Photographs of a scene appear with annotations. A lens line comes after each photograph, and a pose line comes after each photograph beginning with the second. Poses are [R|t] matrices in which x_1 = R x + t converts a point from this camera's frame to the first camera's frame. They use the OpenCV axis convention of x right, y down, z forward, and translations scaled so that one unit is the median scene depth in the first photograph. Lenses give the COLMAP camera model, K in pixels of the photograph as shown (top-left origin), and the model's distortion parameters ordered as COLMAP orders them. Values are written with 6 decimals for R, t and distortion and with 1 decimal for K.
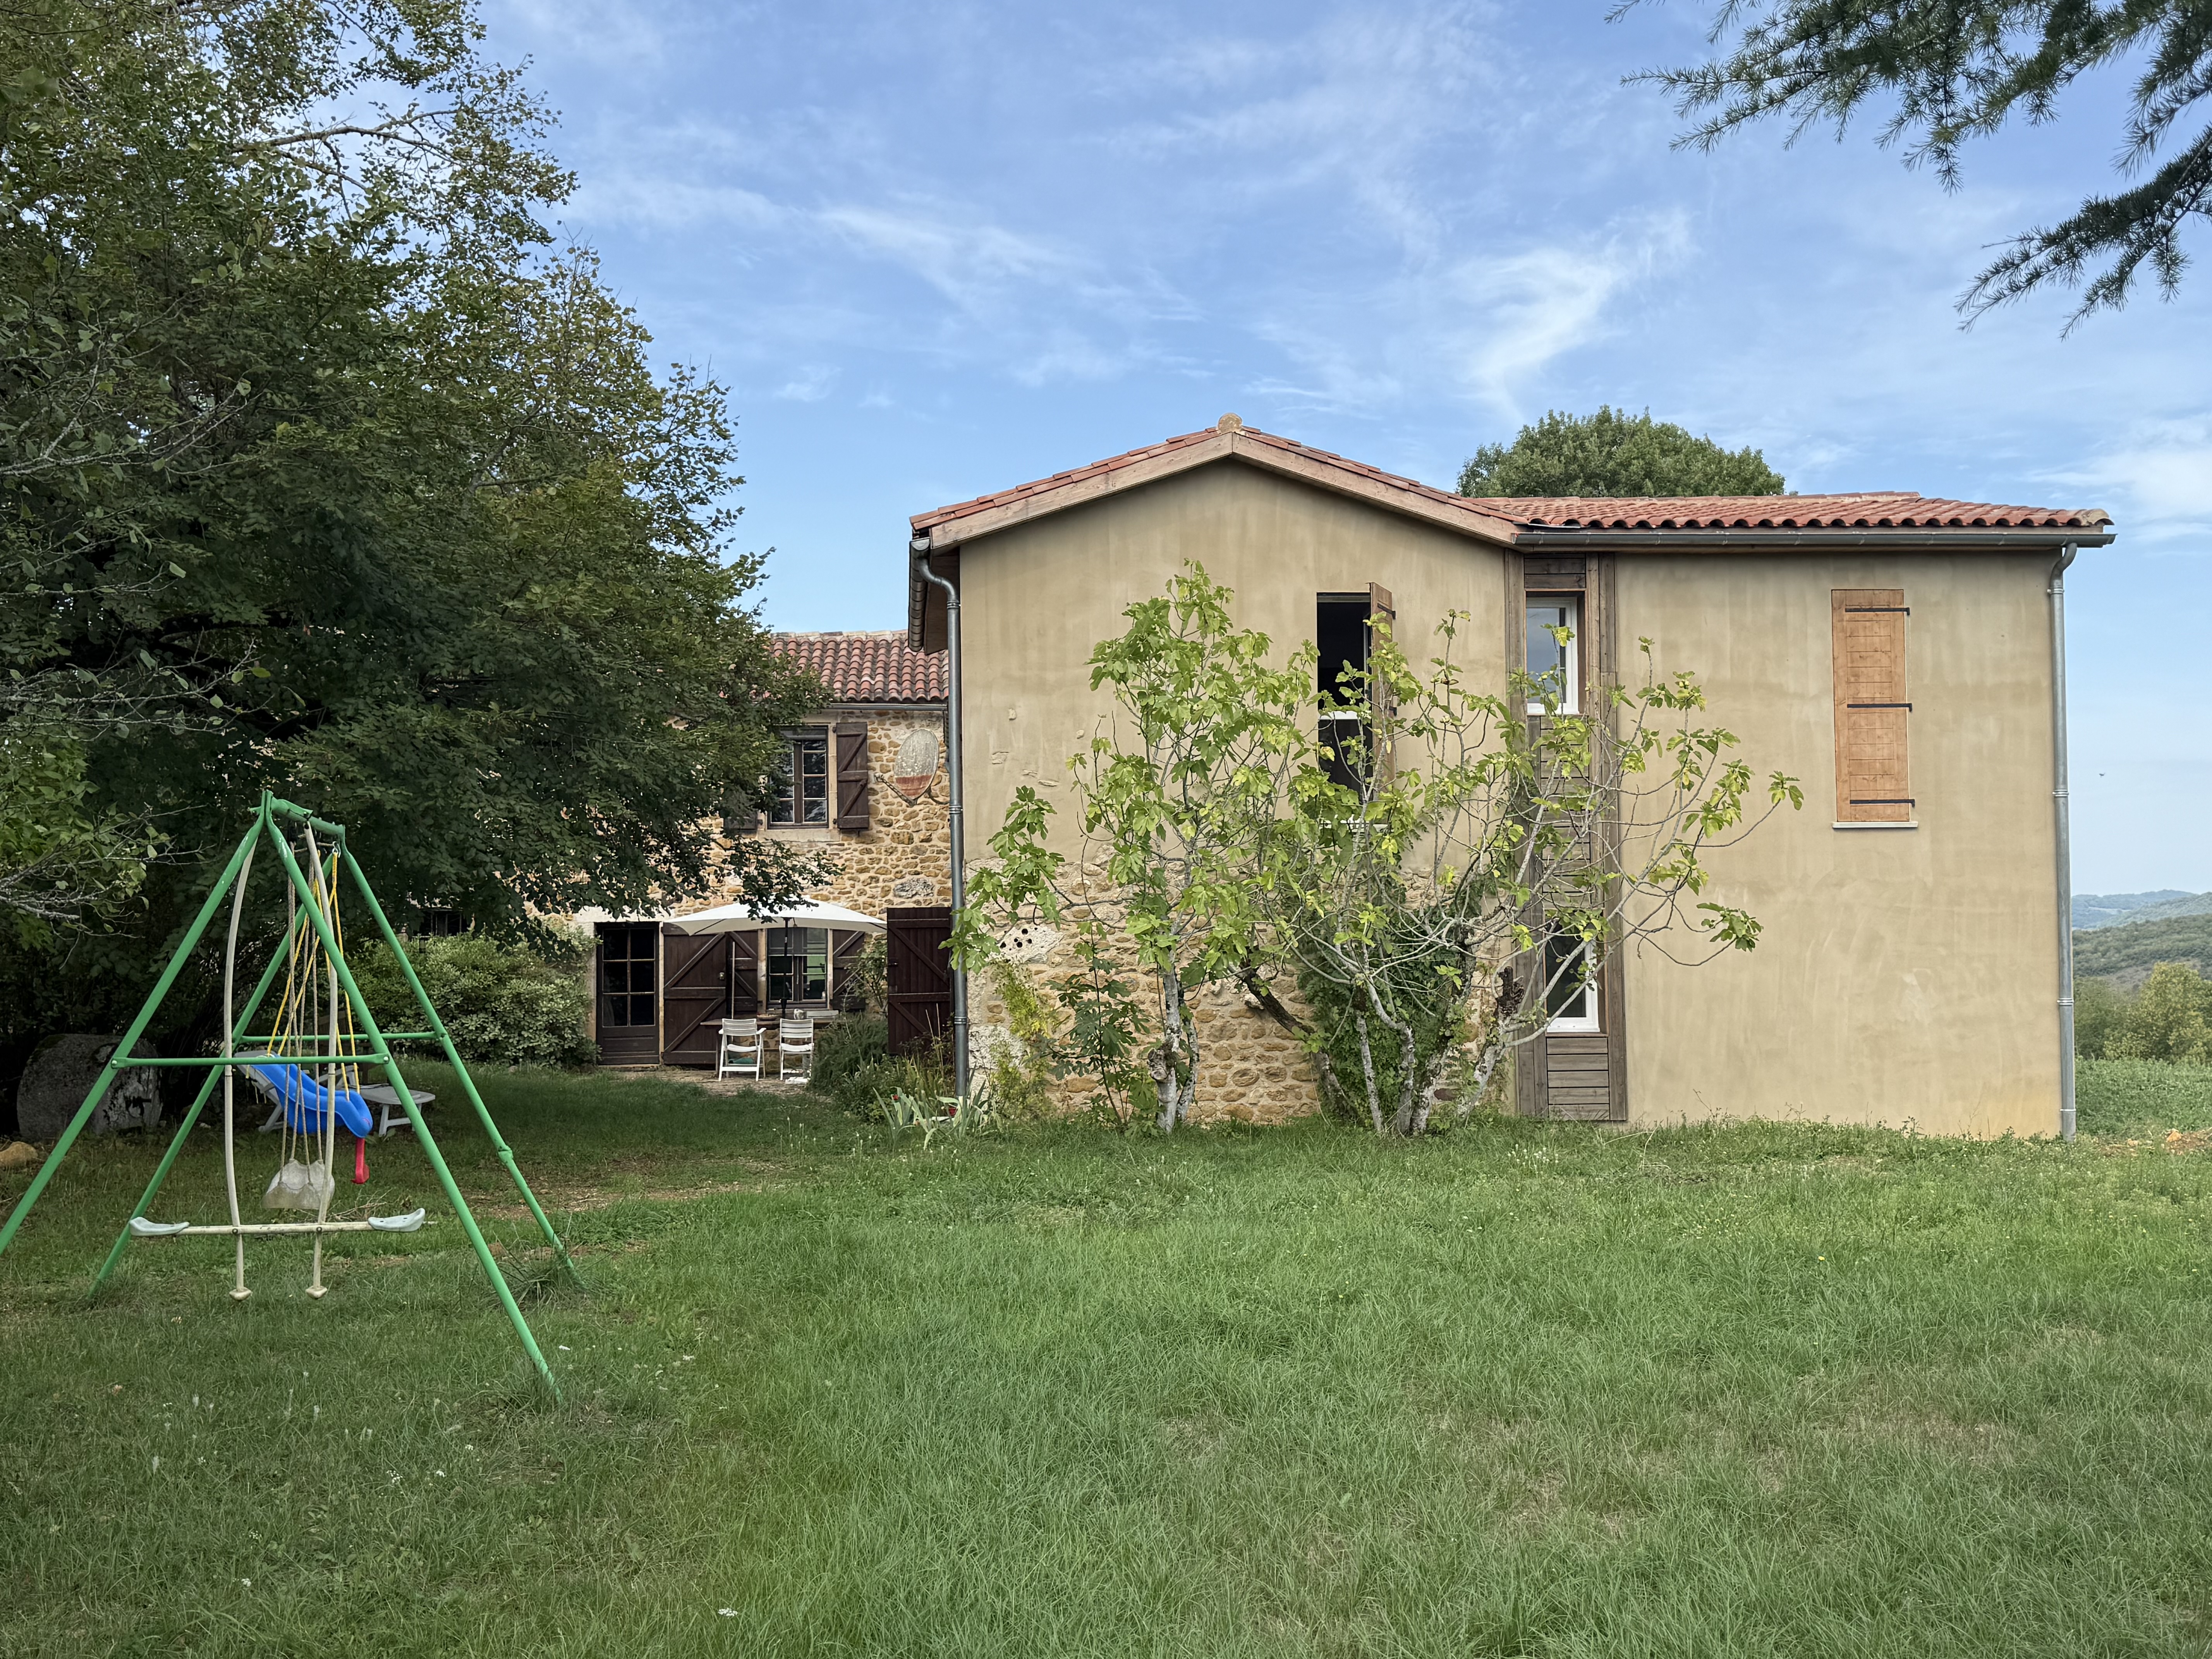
lens RADIAL K [[2157.3, 0, 1106.0], [0, 2157.3, 829.5], [0, 0, 1]] dist [0.154064, -0.251391]
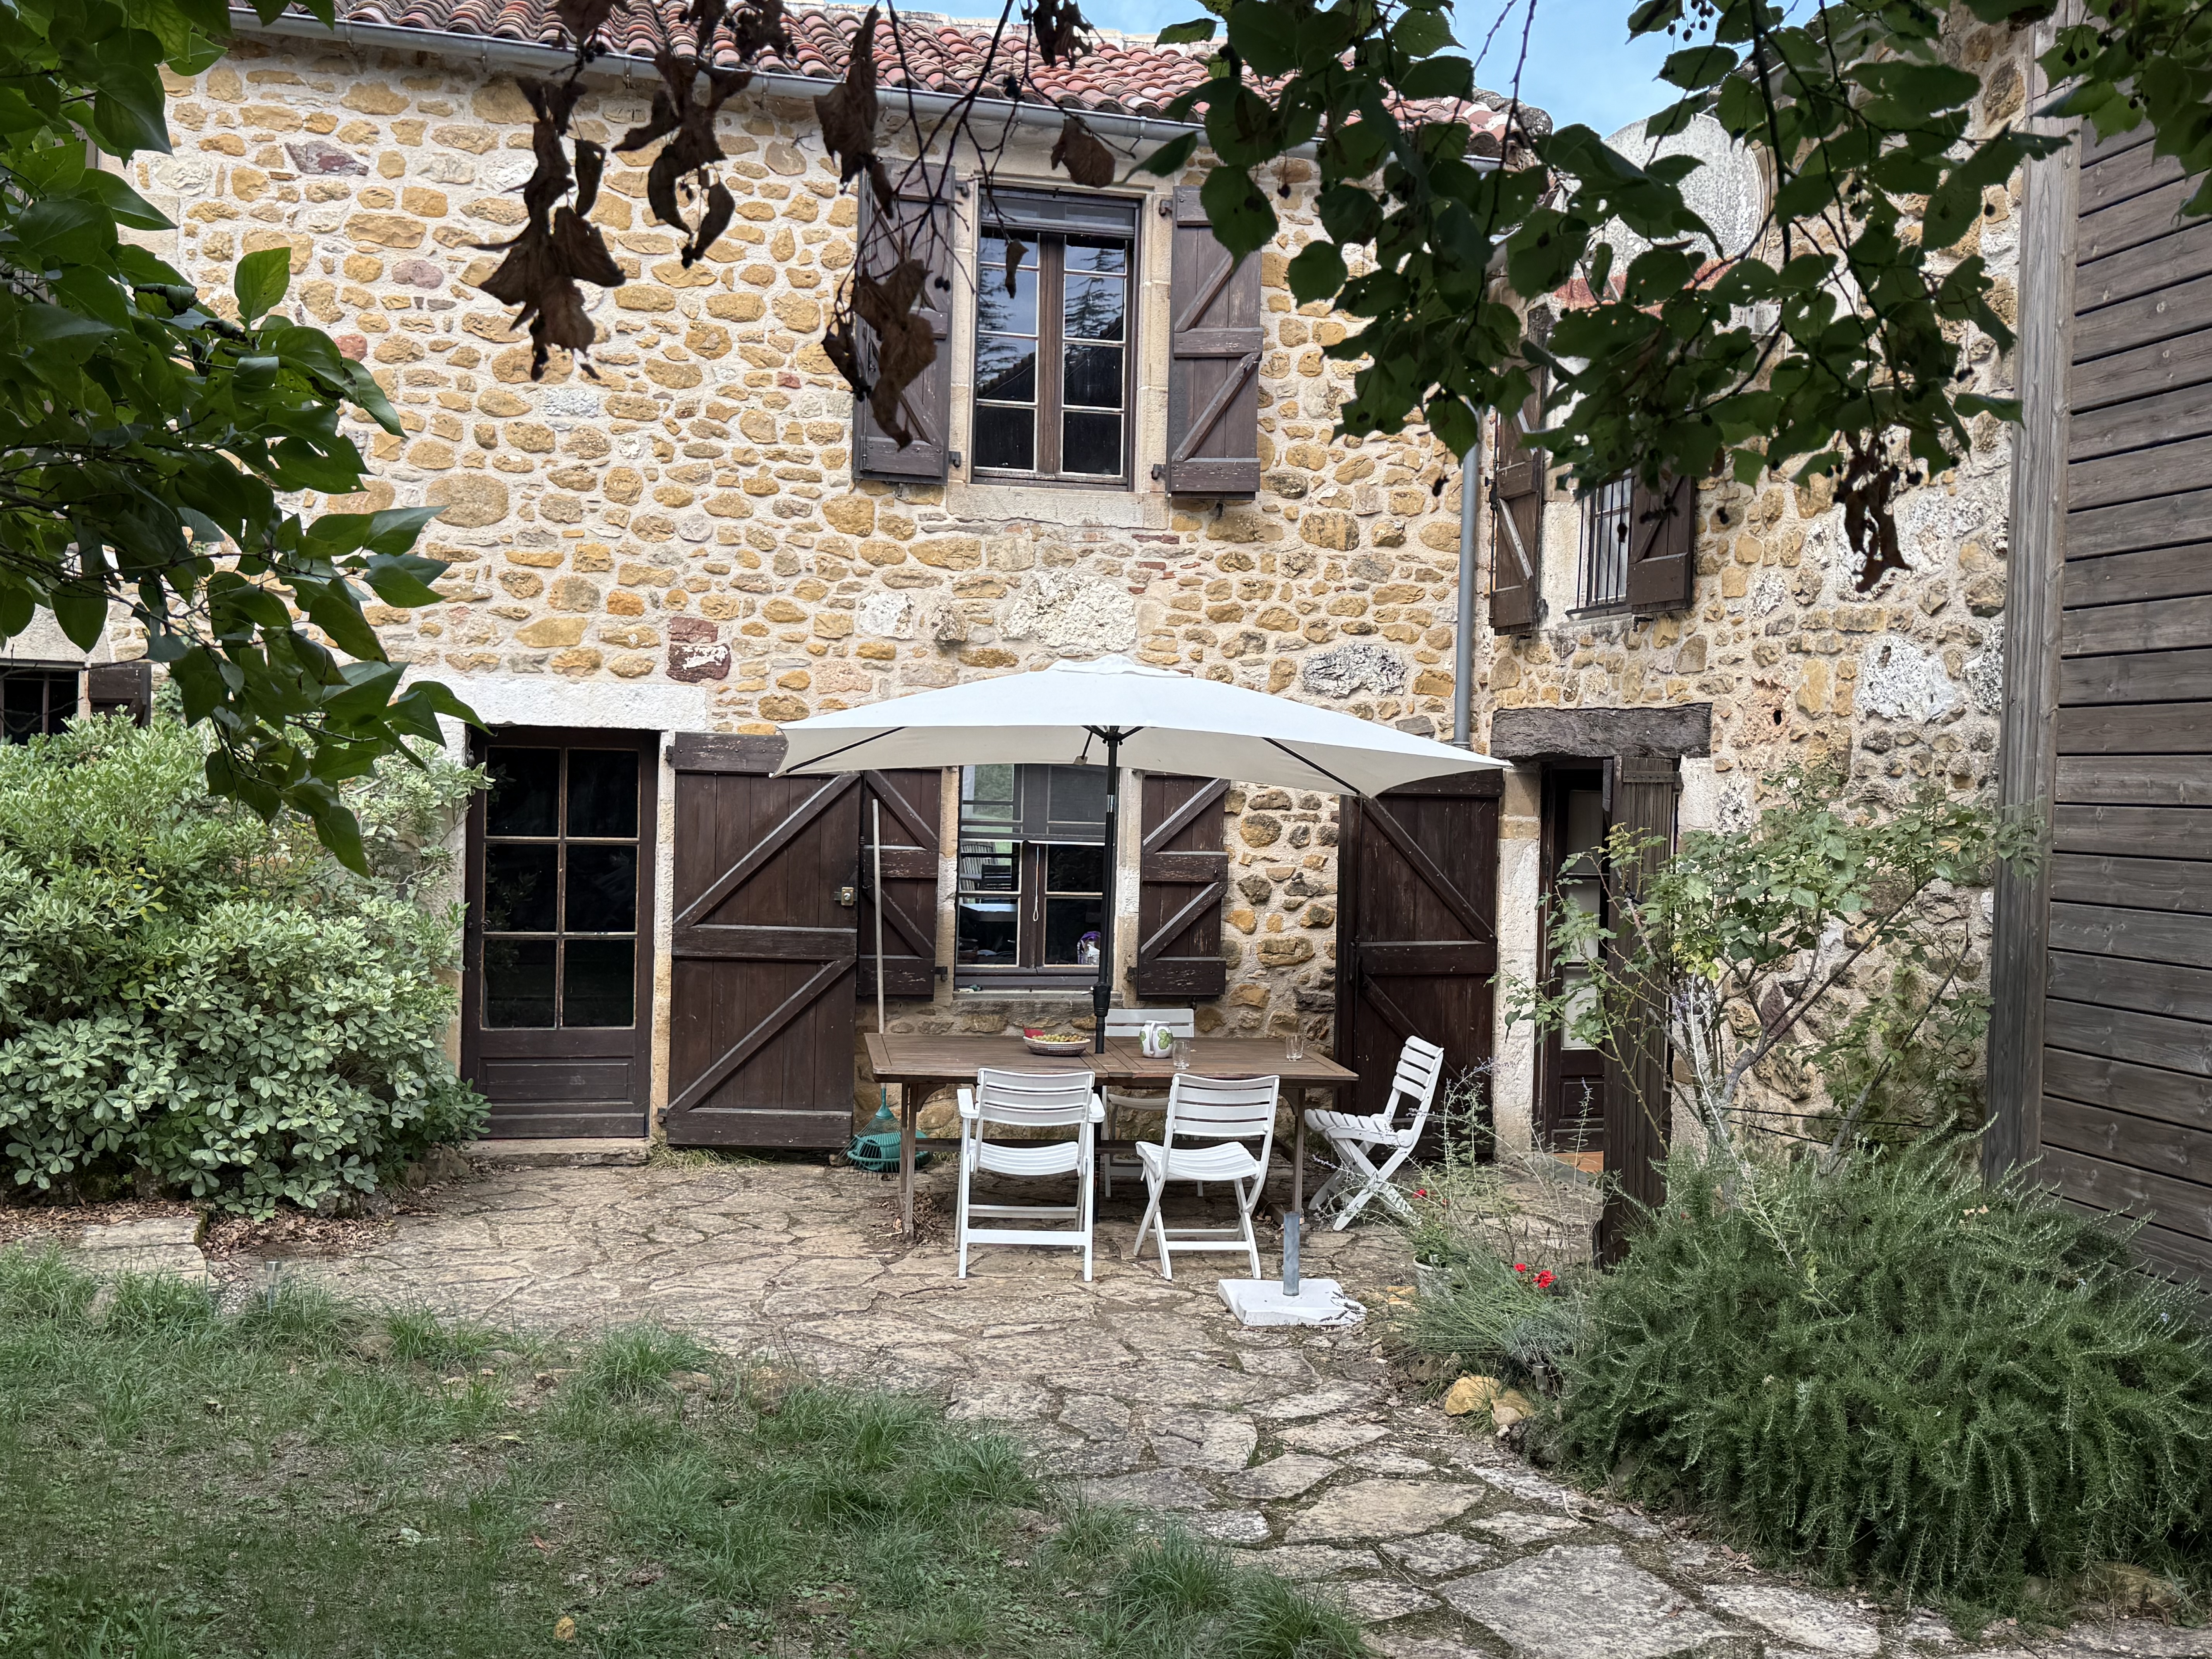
lens RADIAL K [[2157.3, 0, 1106.0], [0, 2157.3, 829.5], [0, 0, 1]] dist [0.154064, -0.251391]
pose [[0.984767, 0.036059, 0.170101, -0.194173], [-0.048648, 0.996330, 0.070426, 0.030470], [-0.166937, -0.077628, 0.982907, 0.651737]]
